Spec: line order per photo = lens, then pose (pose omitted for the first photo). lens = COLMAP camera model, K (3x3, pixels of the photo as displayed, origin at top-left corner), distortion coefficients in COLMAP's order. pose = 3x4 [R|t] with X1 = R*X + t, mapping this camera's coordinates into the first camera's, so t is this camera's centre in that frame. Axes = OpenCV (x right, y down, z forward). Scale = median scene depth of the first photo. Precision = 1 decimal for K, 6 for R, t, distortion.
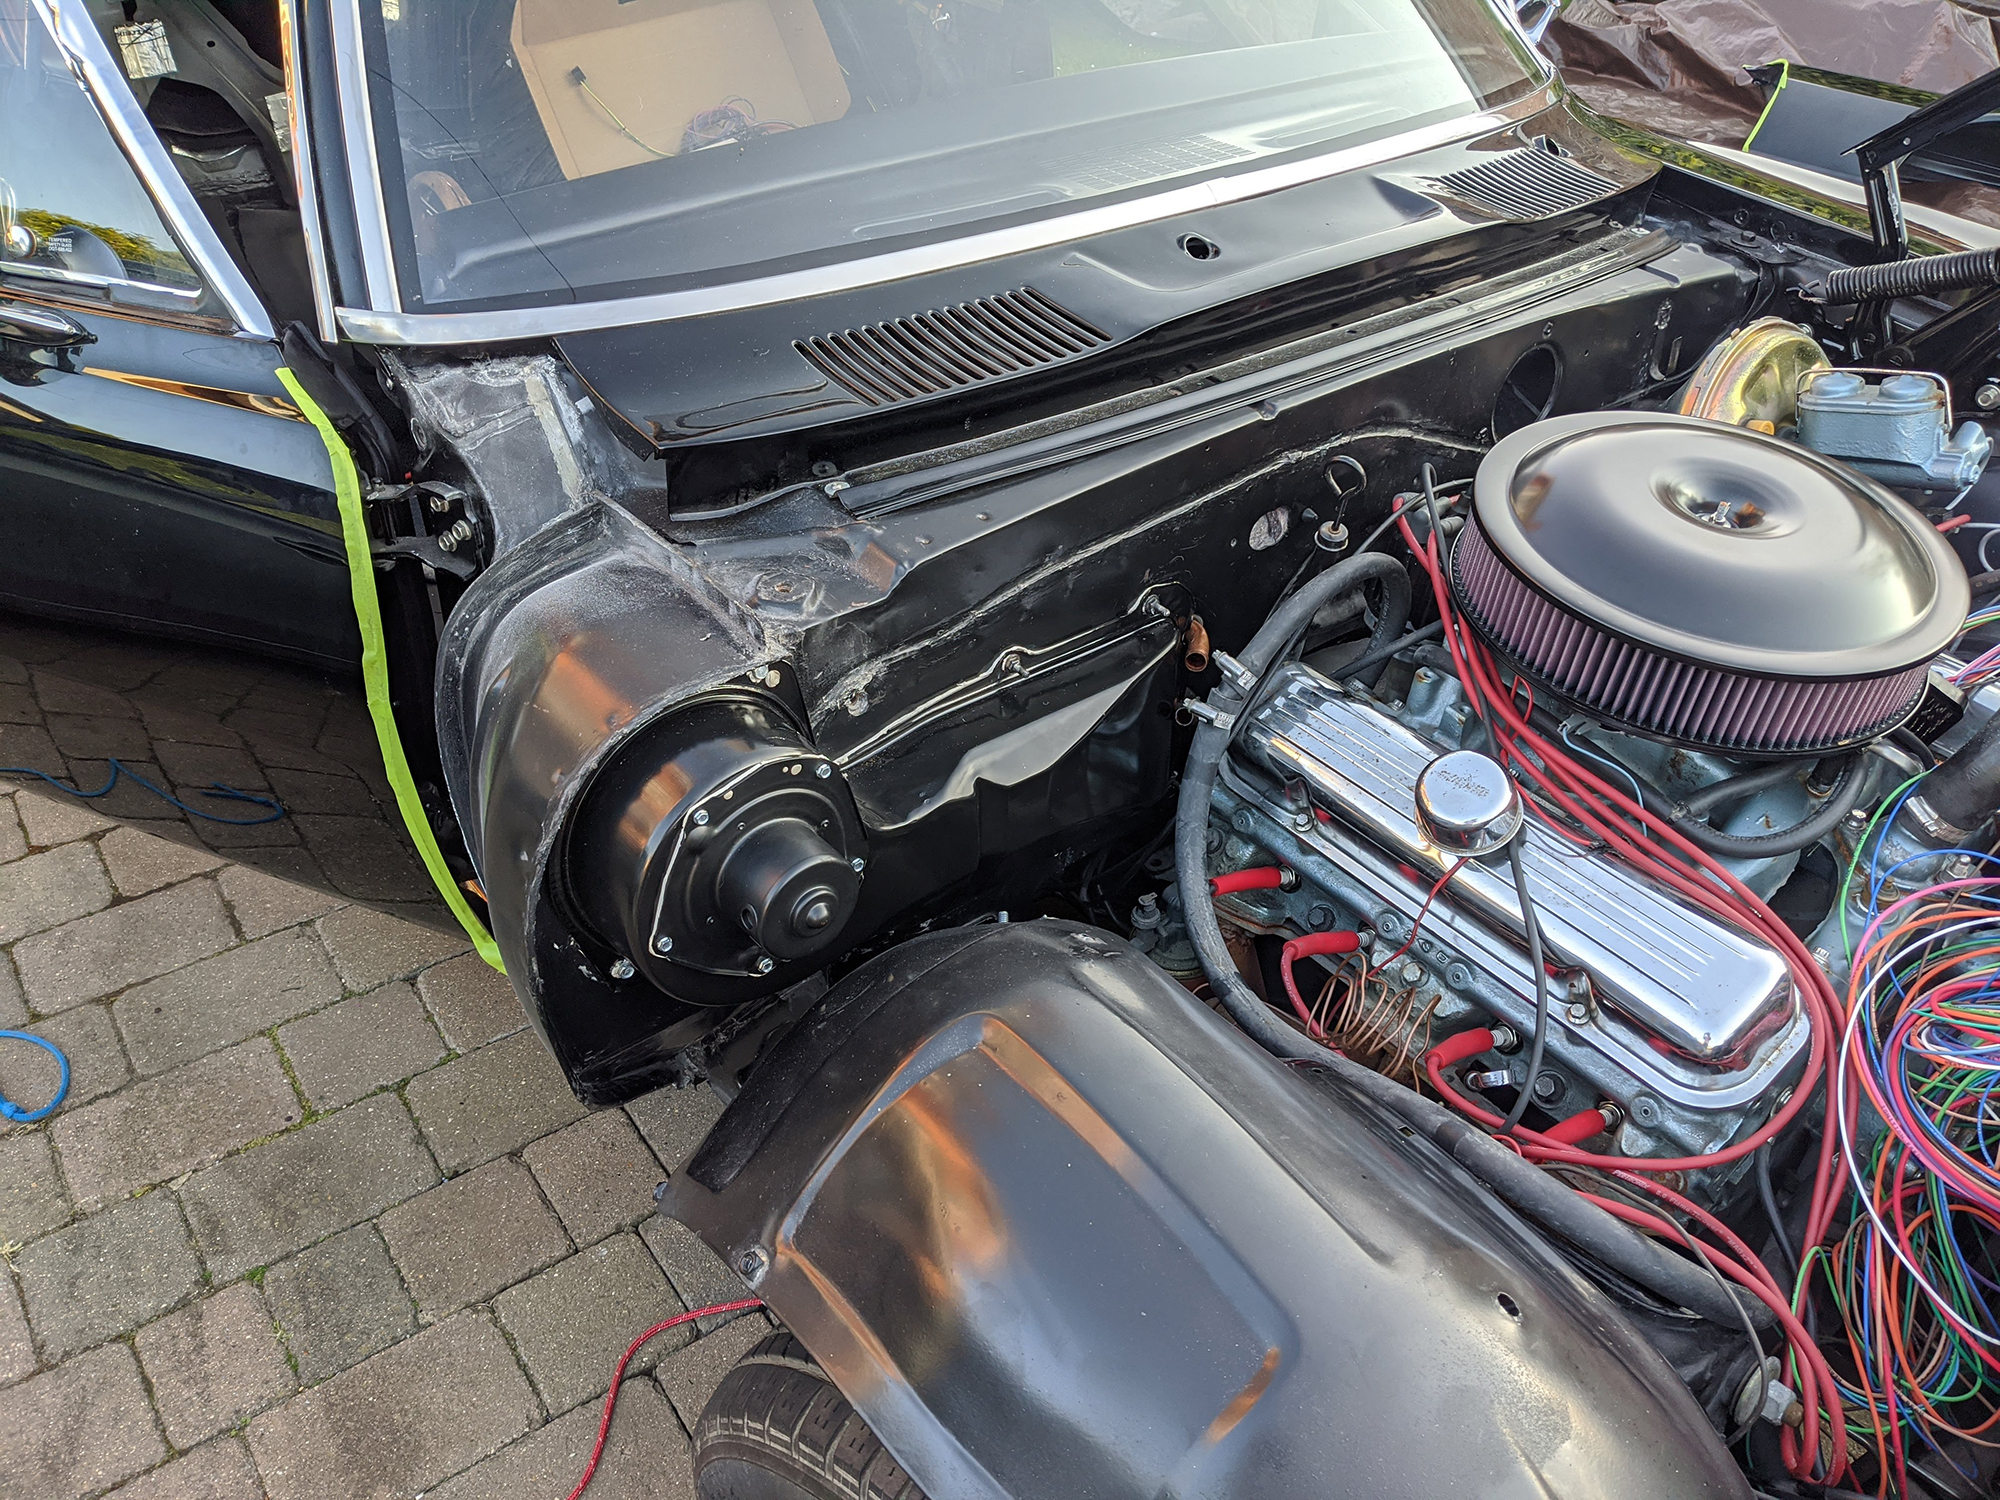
lens RADIAL K [[1611.6, 0, 1008.5], [0, 1611.6, 749.5], [0, 0, 1]] dist [0.037155, -0.069899]
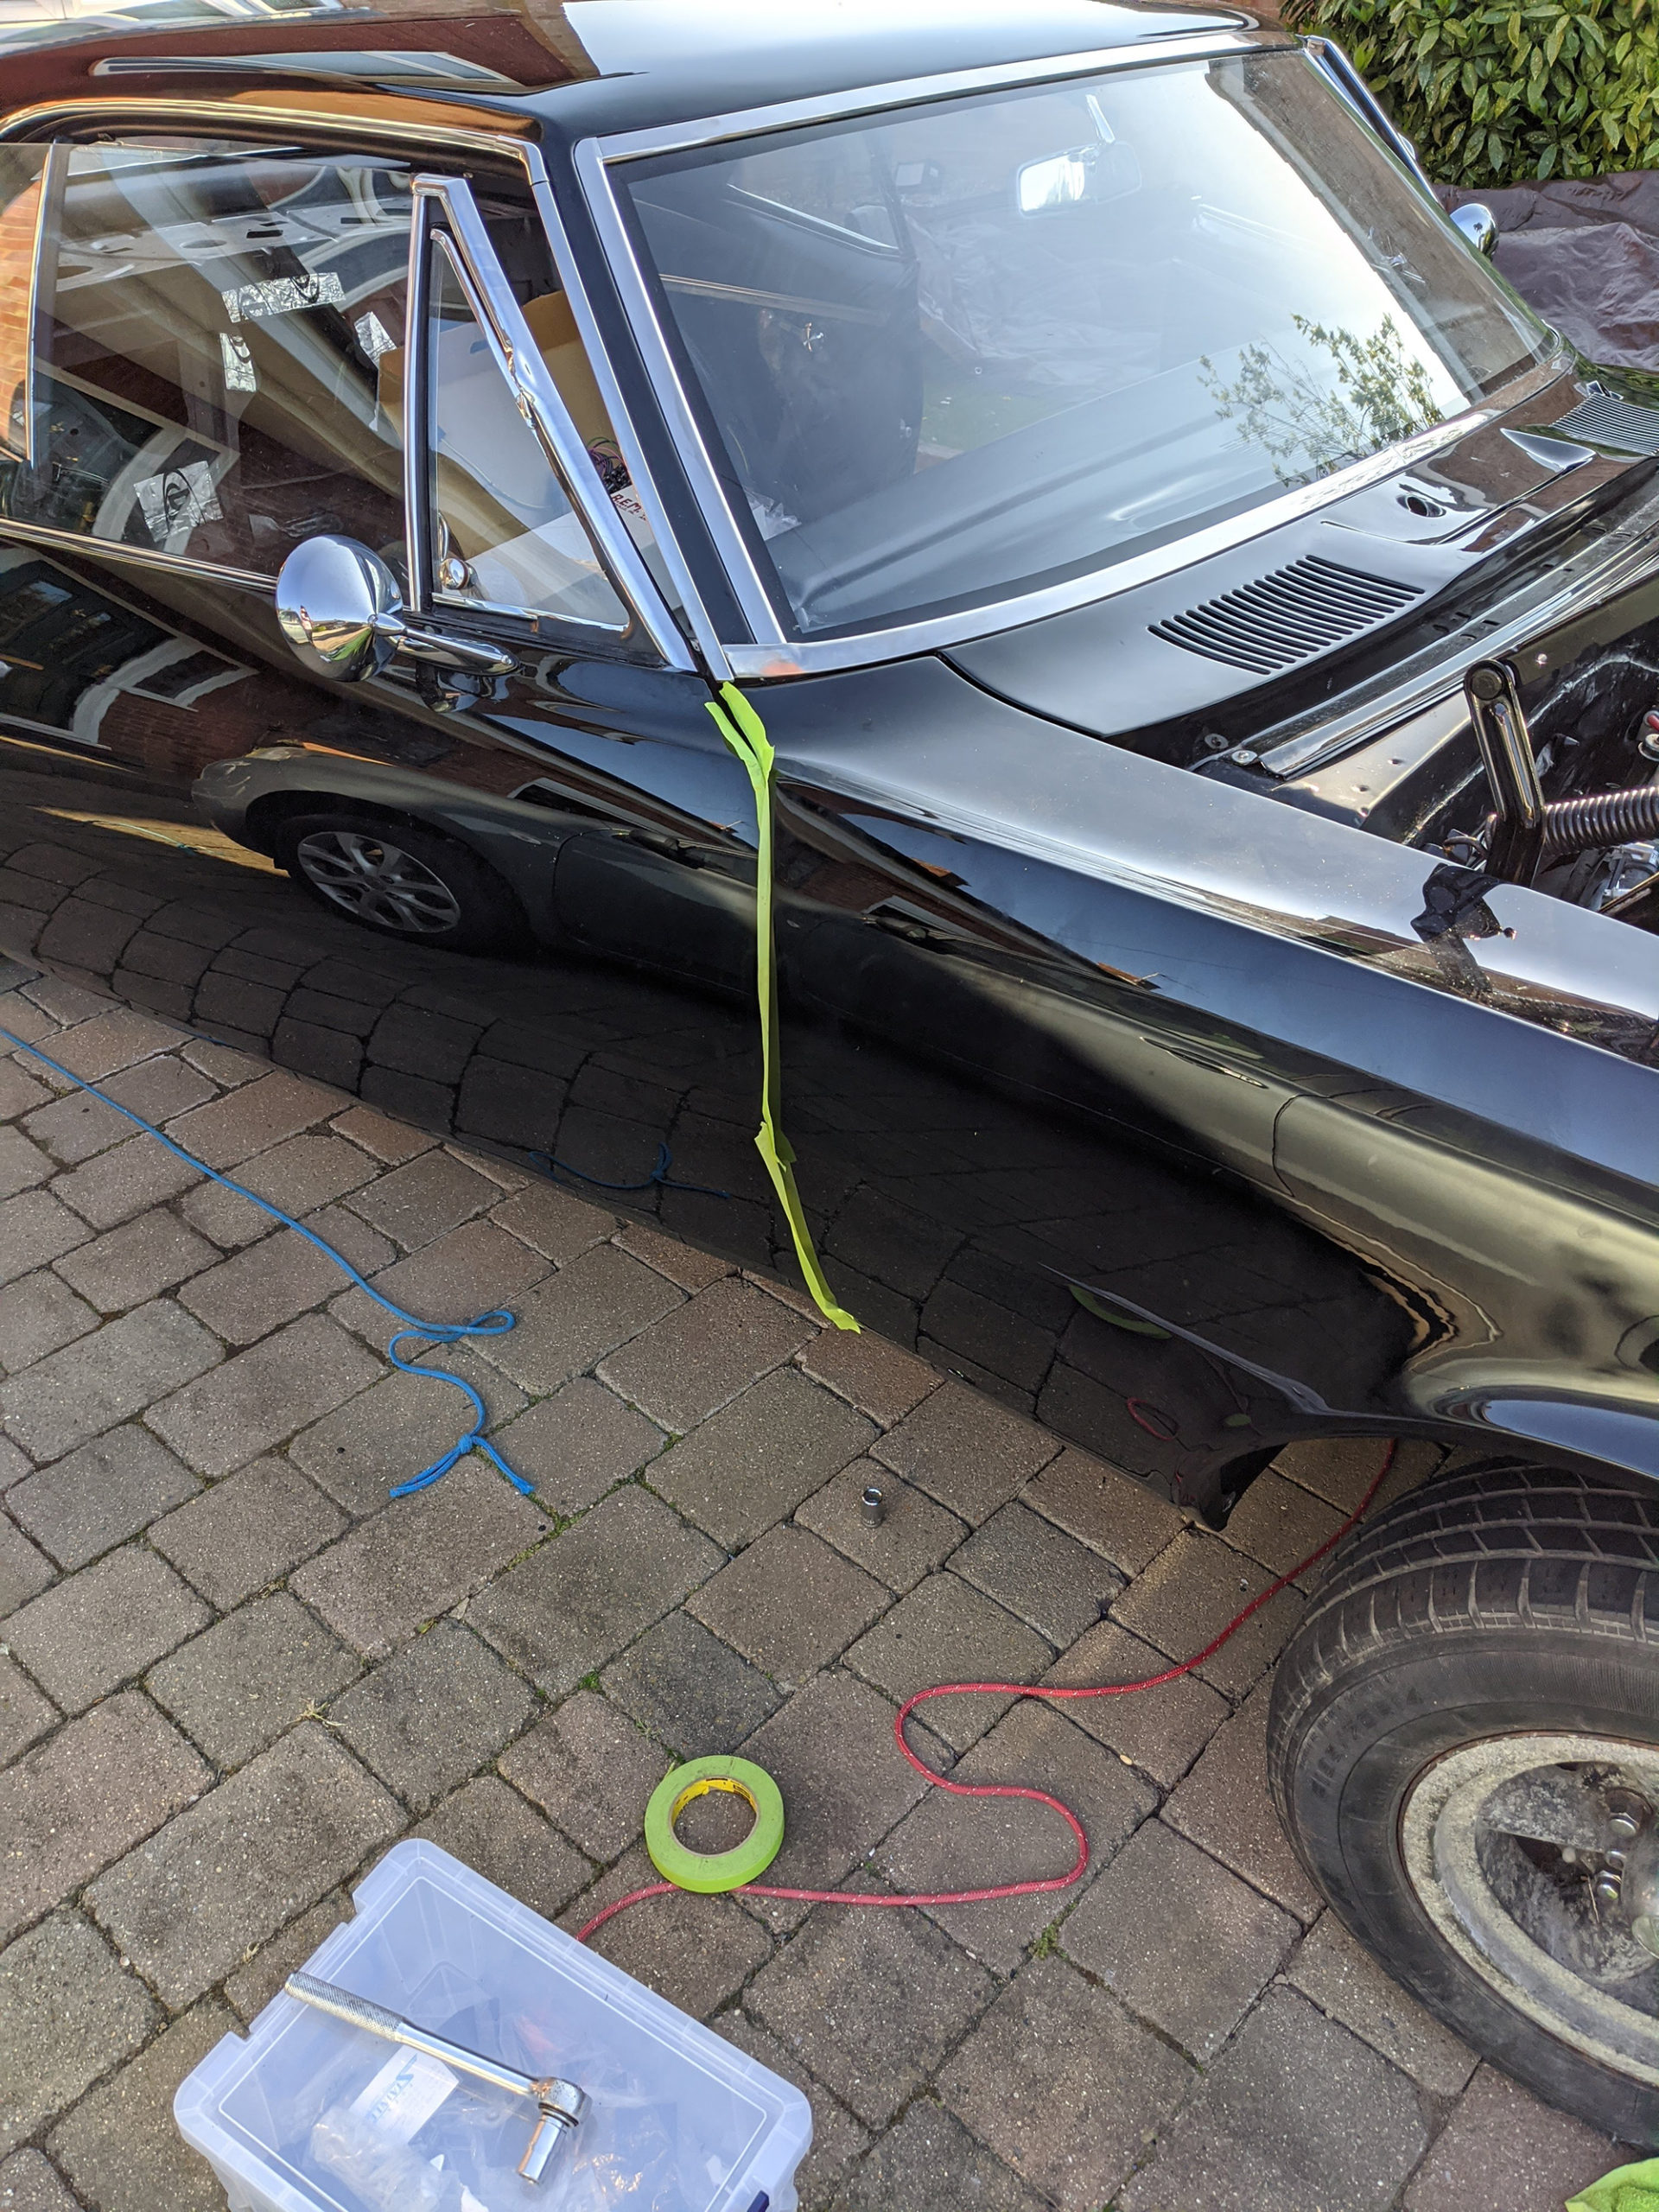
lens RADIAL K [[1782.5, 0, 856.7], [0, 1782.5, 1074.4], [0, 0, 1]] dist [0.037155, -0.069899]
pose [[0.977517, -0.147327, 0.150847, -0.545606], [0.153720, 0.987610, -0.031575, 0.040529], [-0.144326, 0.054053, 0.988053, -0.095072]]
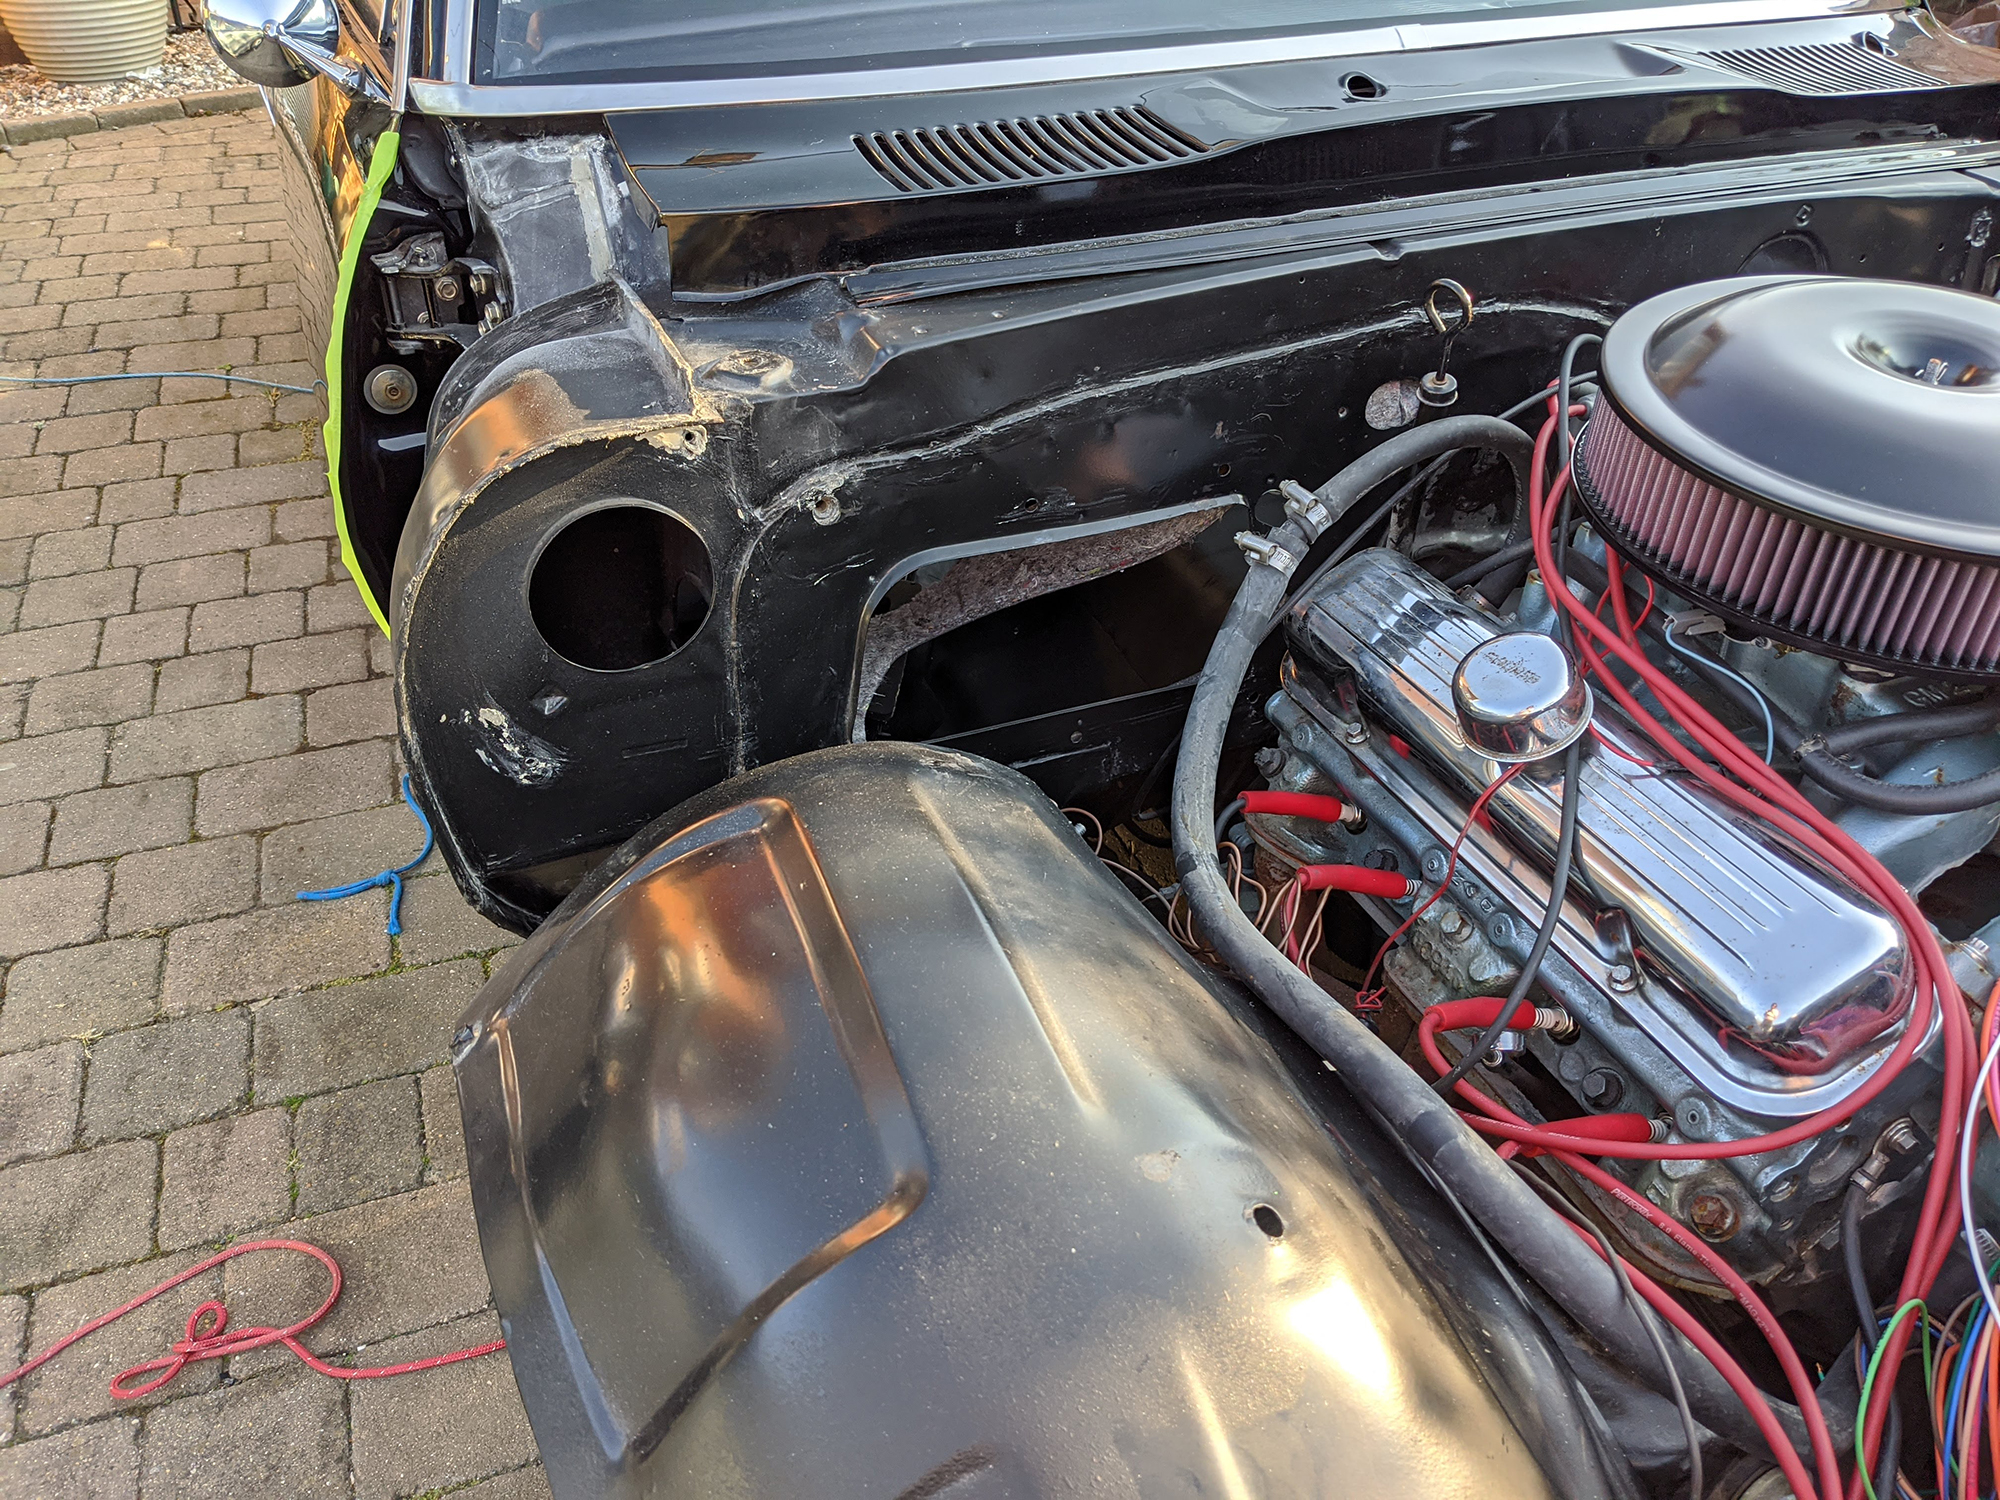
lens RADIAL K [[1611.6, 0, 1015.4], [0, 1611.6, 753.1], [0, 0, 1]] dist [0.037155, -0.069899]
pose [[0.962481, 0.128234, -0.239137, 0.220077], [-0.140828, 0.989369, -0.036272, 0.113035], [0.231944, 0.068588, 0.970308, 0.166571]]
